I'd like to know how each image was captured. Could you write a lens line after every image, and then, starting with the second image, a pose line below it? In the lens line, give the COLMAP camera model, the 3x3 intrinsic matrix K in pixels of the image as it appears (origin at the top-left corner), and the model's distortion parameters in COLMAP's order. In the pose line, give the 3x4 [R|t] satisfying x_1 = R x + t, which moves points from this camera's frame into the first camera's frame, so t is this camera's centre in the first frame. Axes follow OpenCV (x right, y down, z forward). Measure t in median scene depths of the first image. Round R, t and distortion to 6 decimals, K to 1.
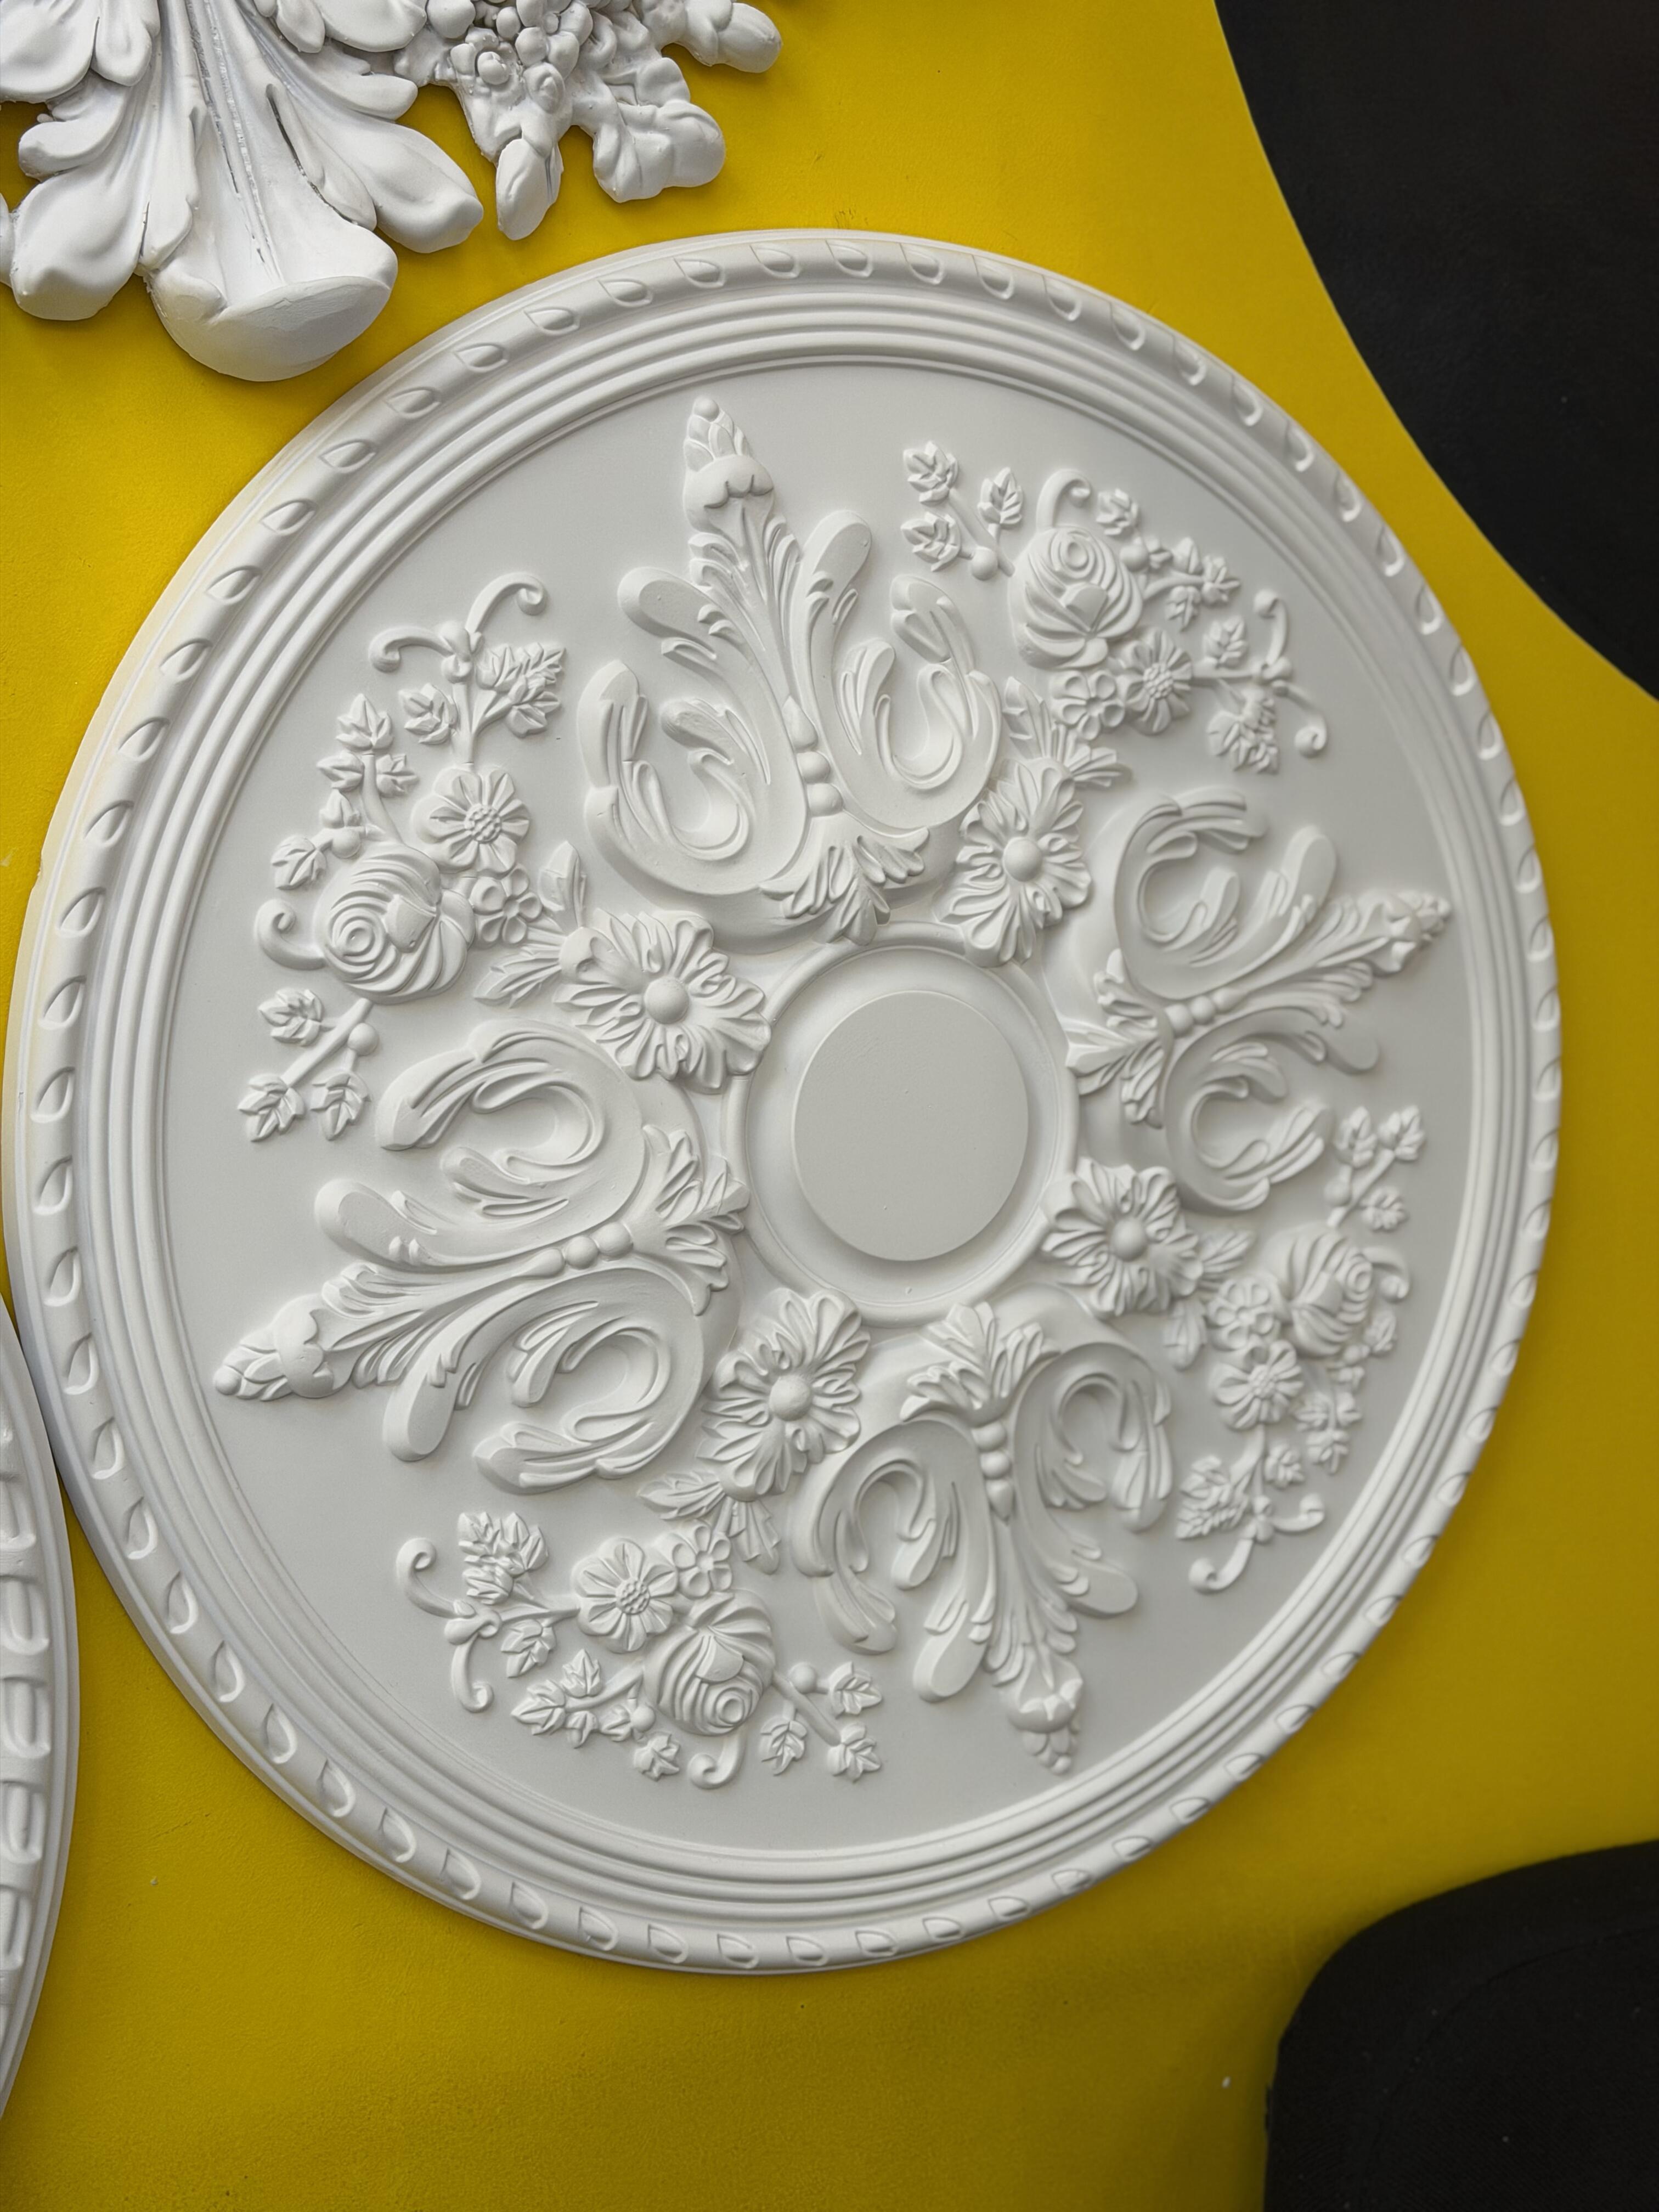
lens RADIAL K [[3085.1, 0, 819.0], [0, 3085.1, 1116.7], [0, 0, 1]] dist [0.181787, -0.371037]
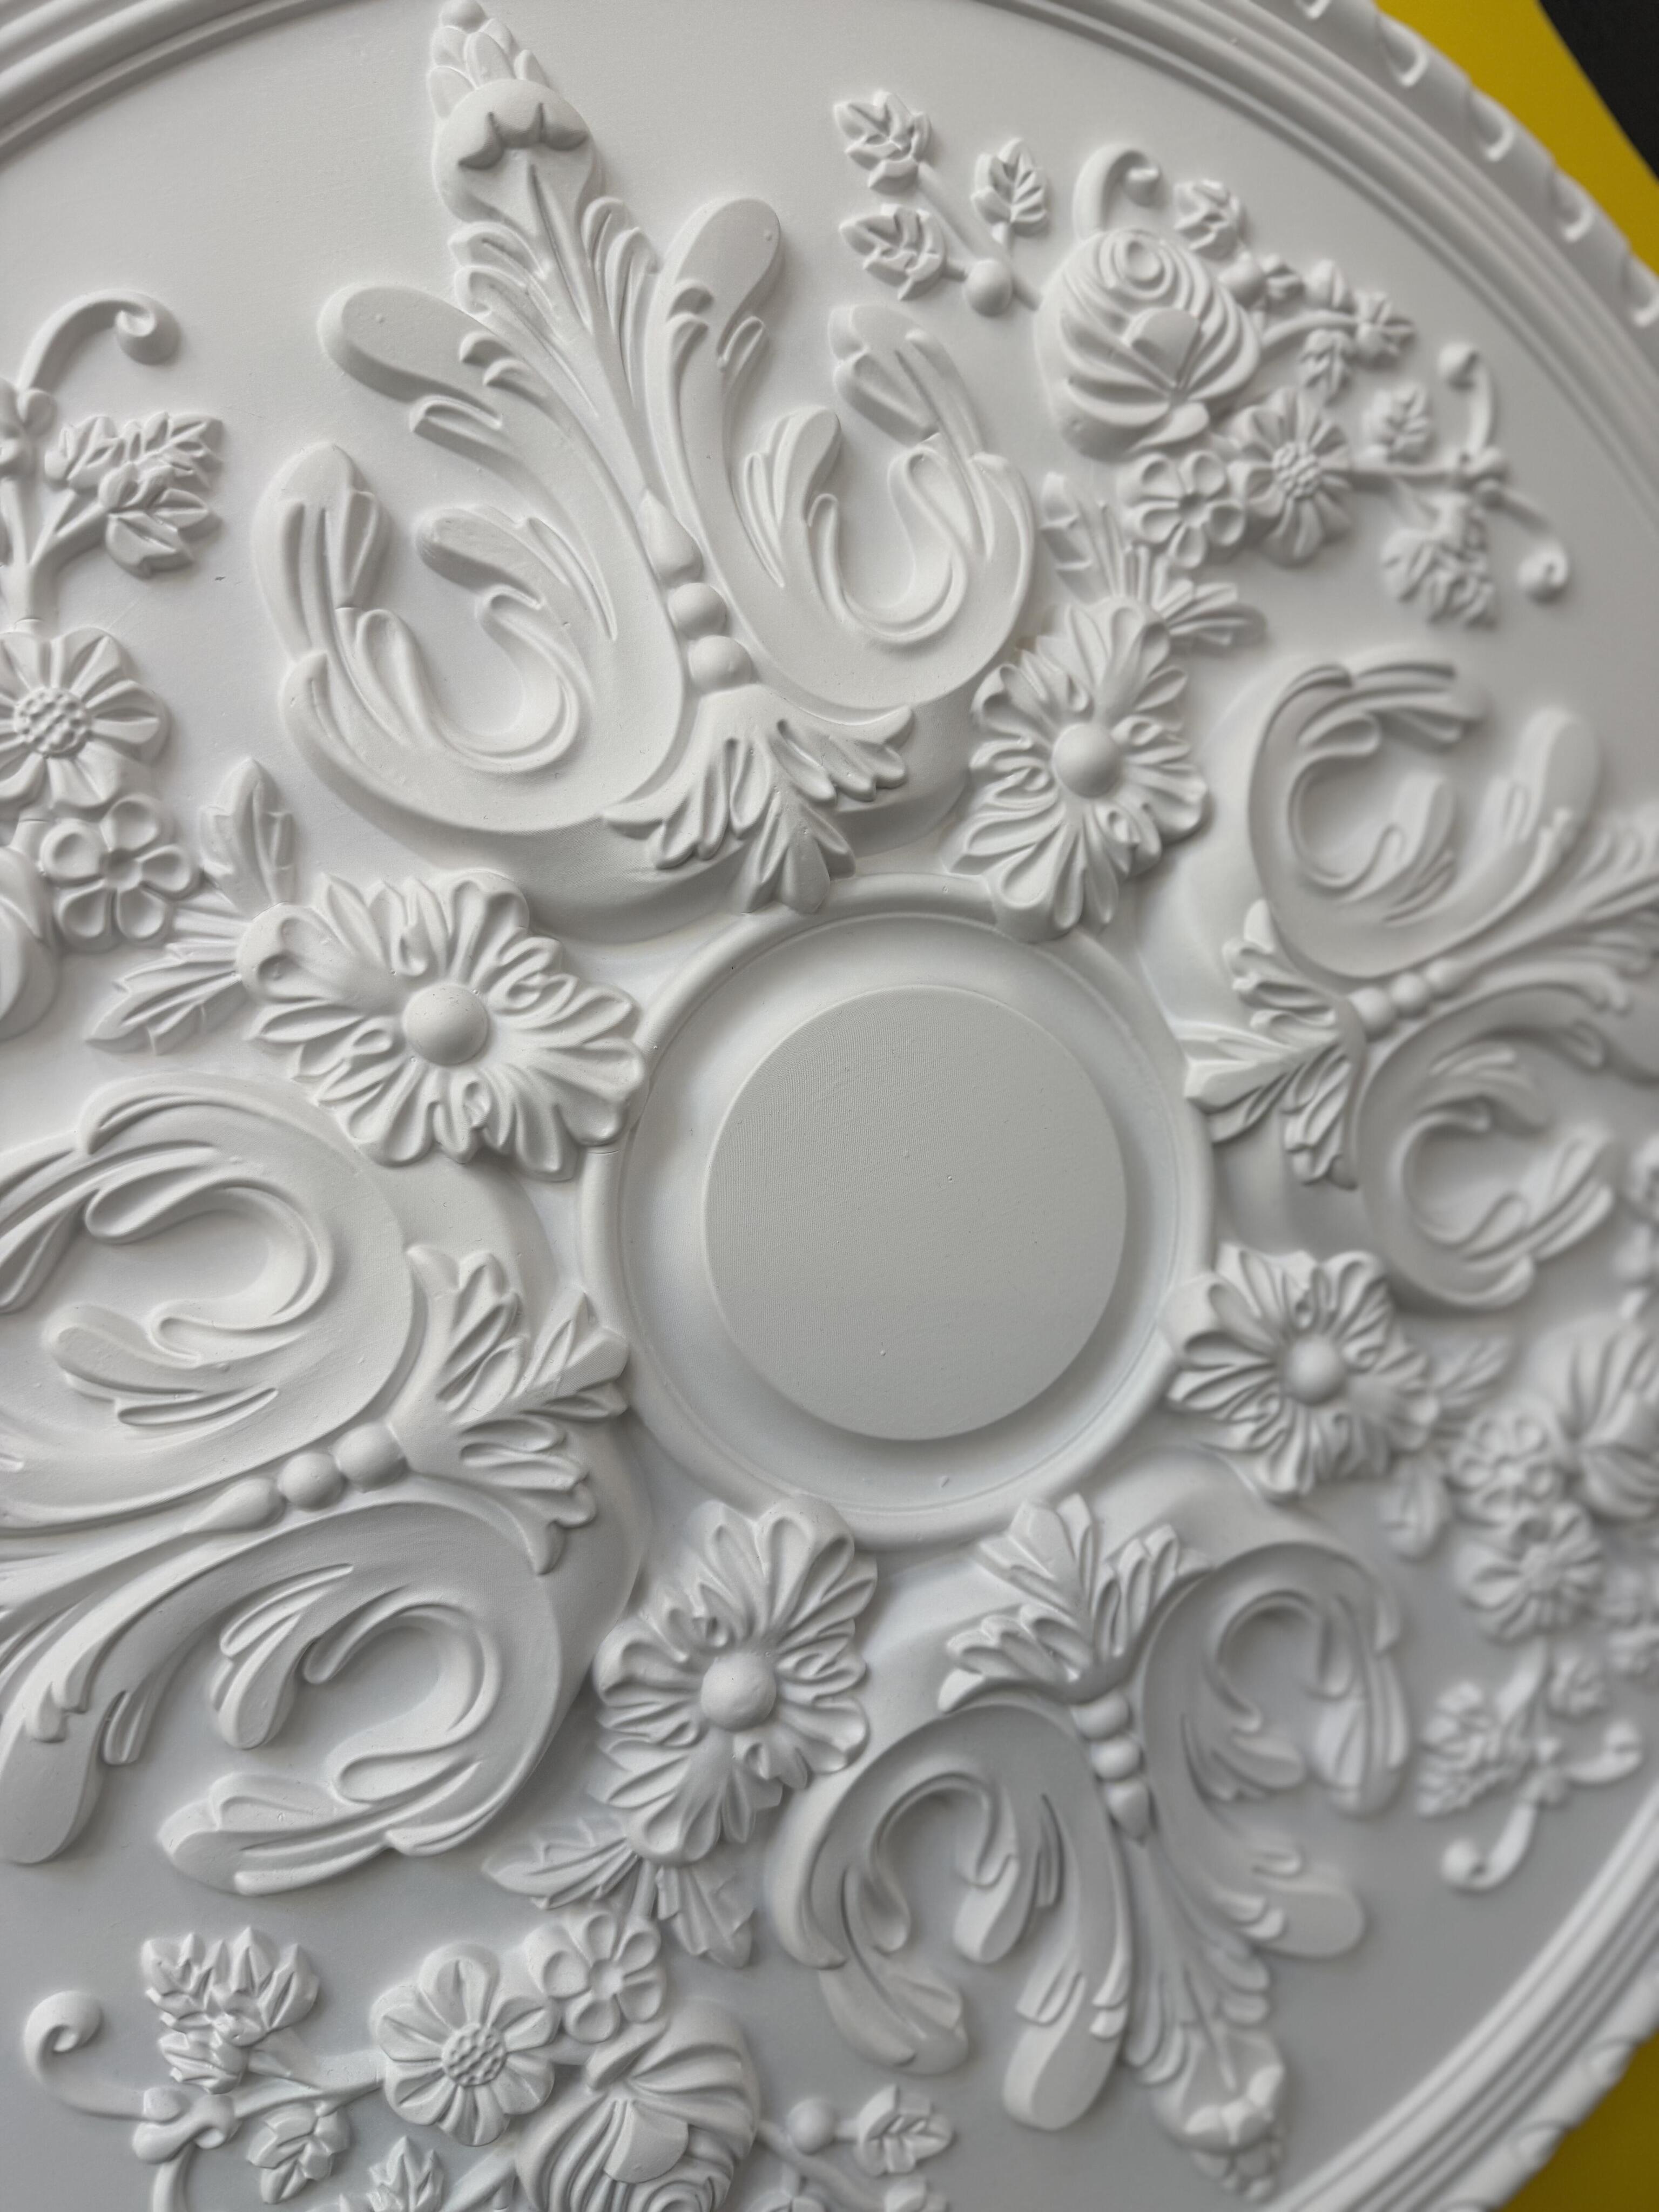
lens RADIAL K [[1569.3, 0, 818.9], [0, 1569.3, 1097.2], [0, 0, 1]] dist [0.060333, -0.123909]
pose [[0.980906, -0.066505, -0.182757, 0.066659], [0.059018, 0.997191, -0.046113, -0.006494], [0.185310, 0.034446, 0.982076, 0.692349]]
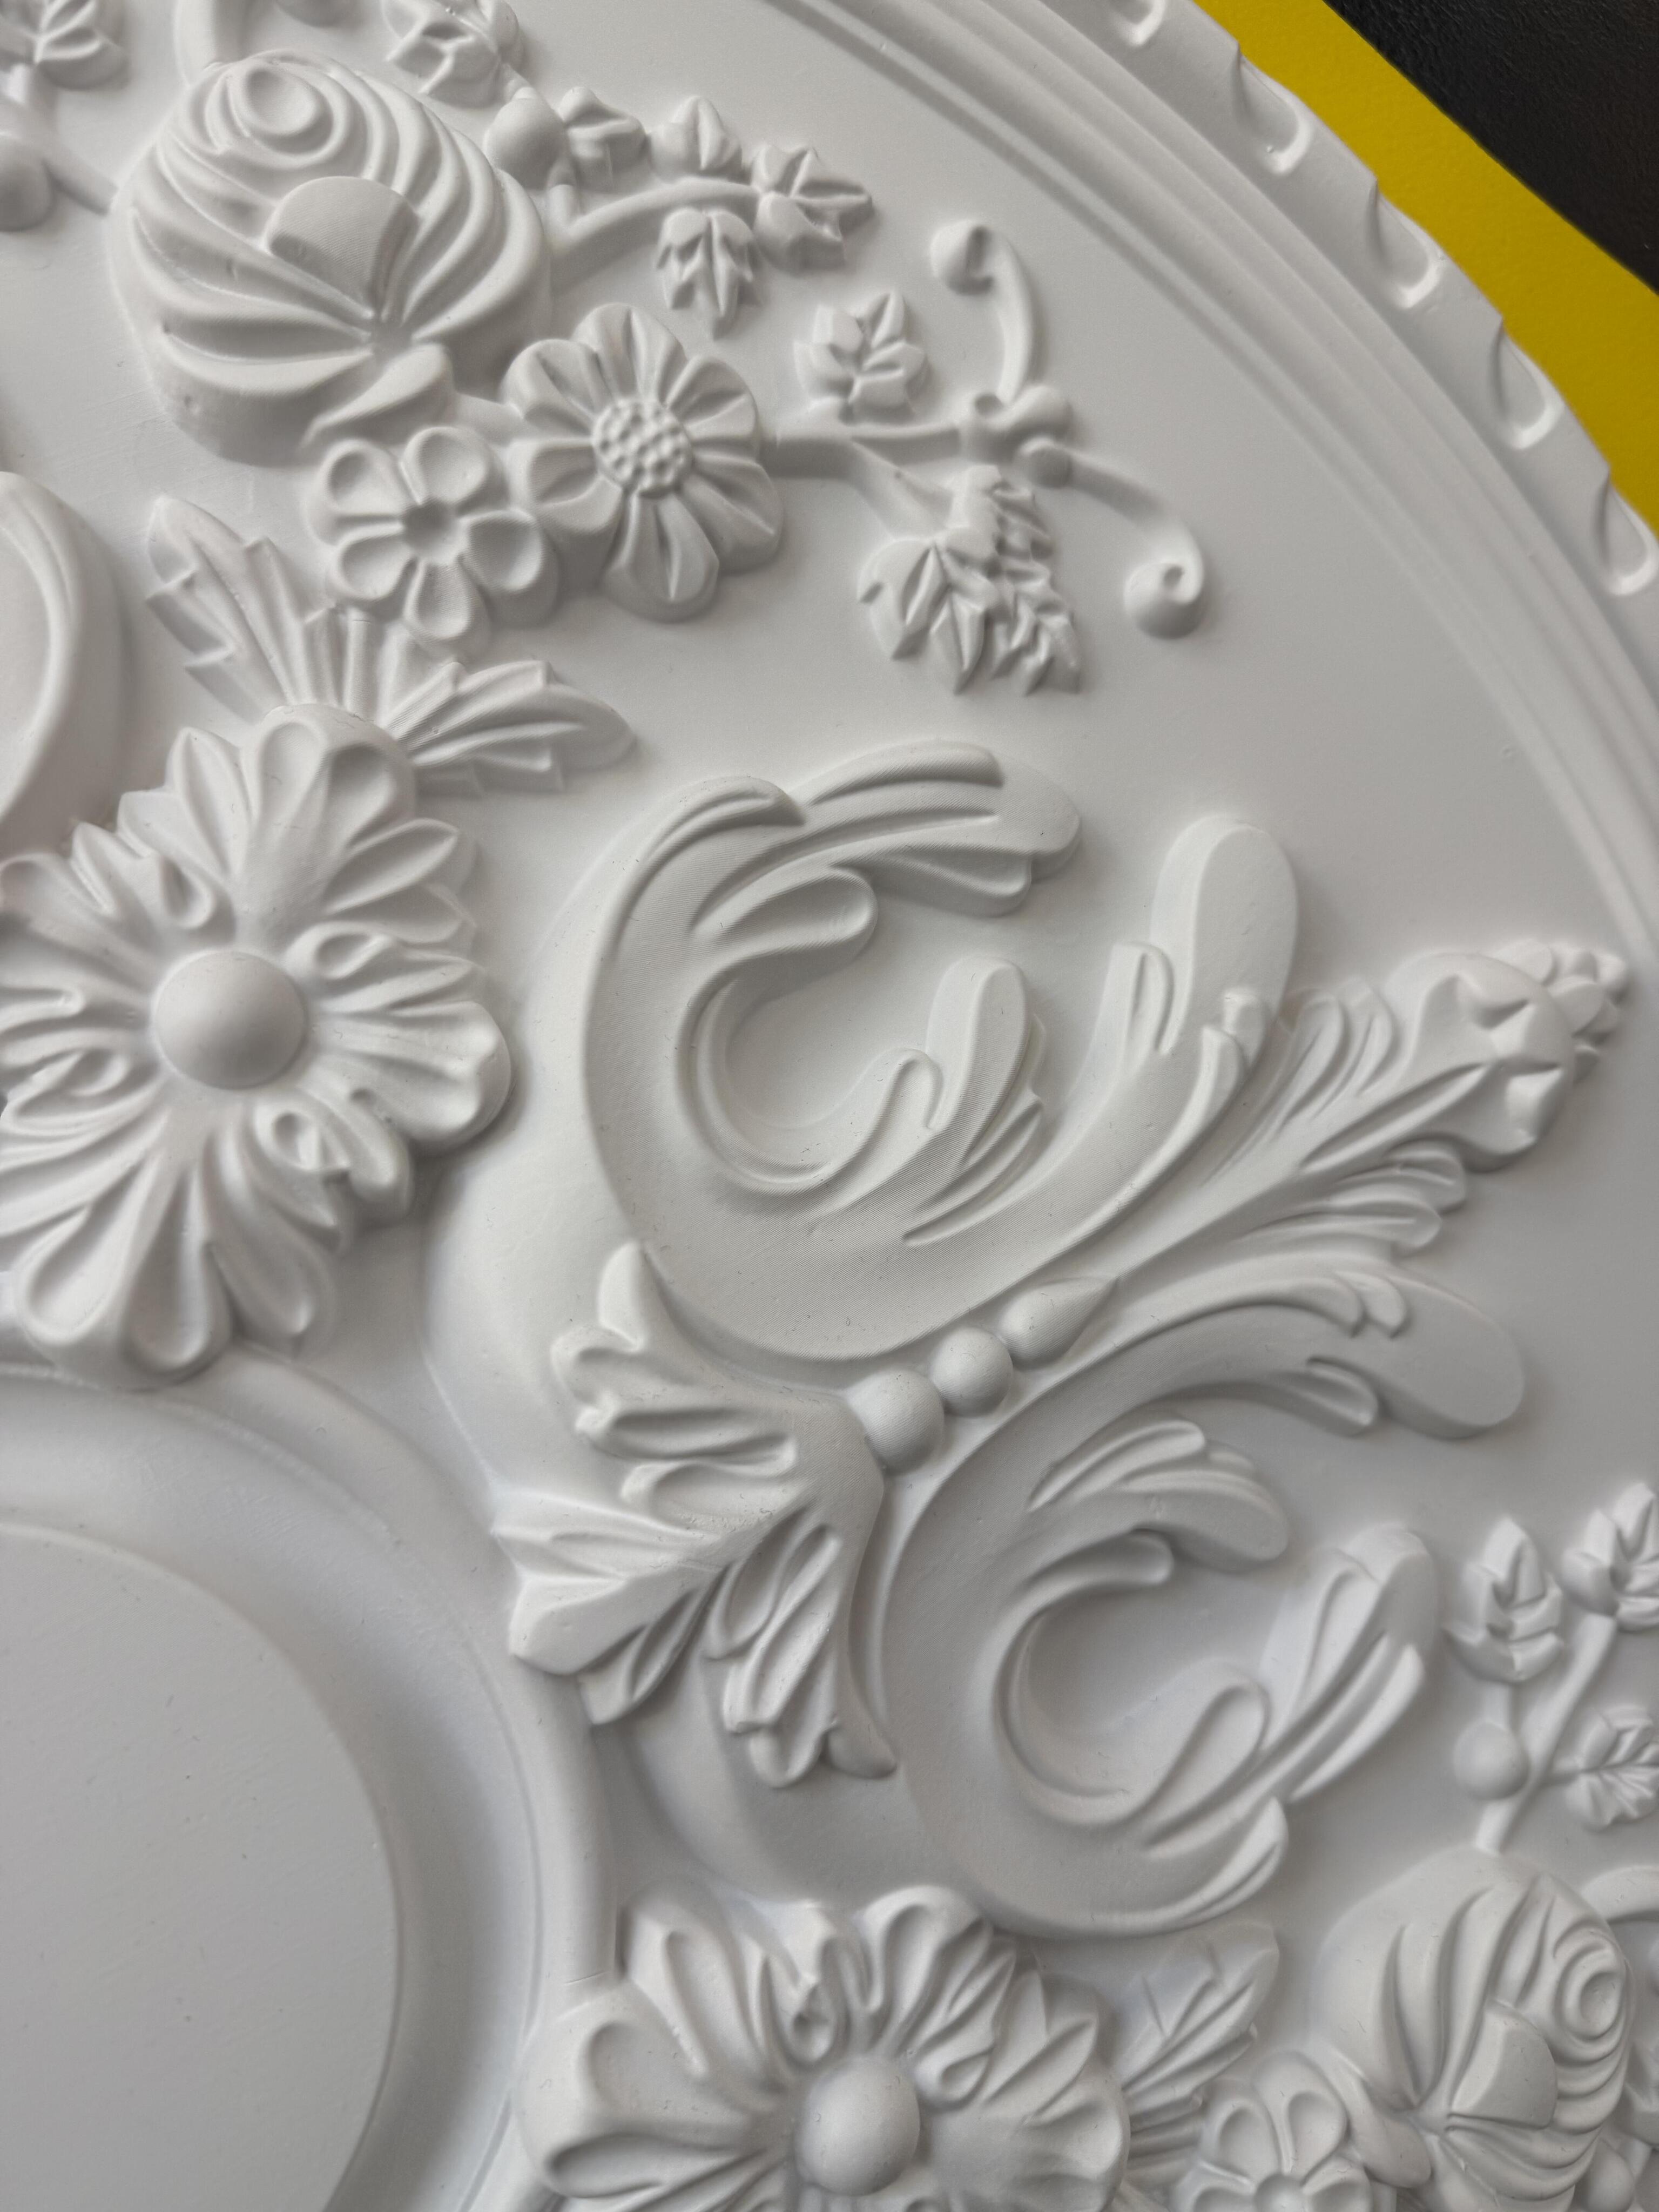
lens RADIAL K [[1568.5, 0, 829.8], [0, 1568.5, 1109.2], [0, 0, 1]] dist [0.011810, -0.067582]
pose [[0.967044, -0.181975, -0.178074, 0.150565], [0.162868, 0.979720, -0.116713, -0.046670], [0.195702, 0.083864, 0.977071, 0.862740]]
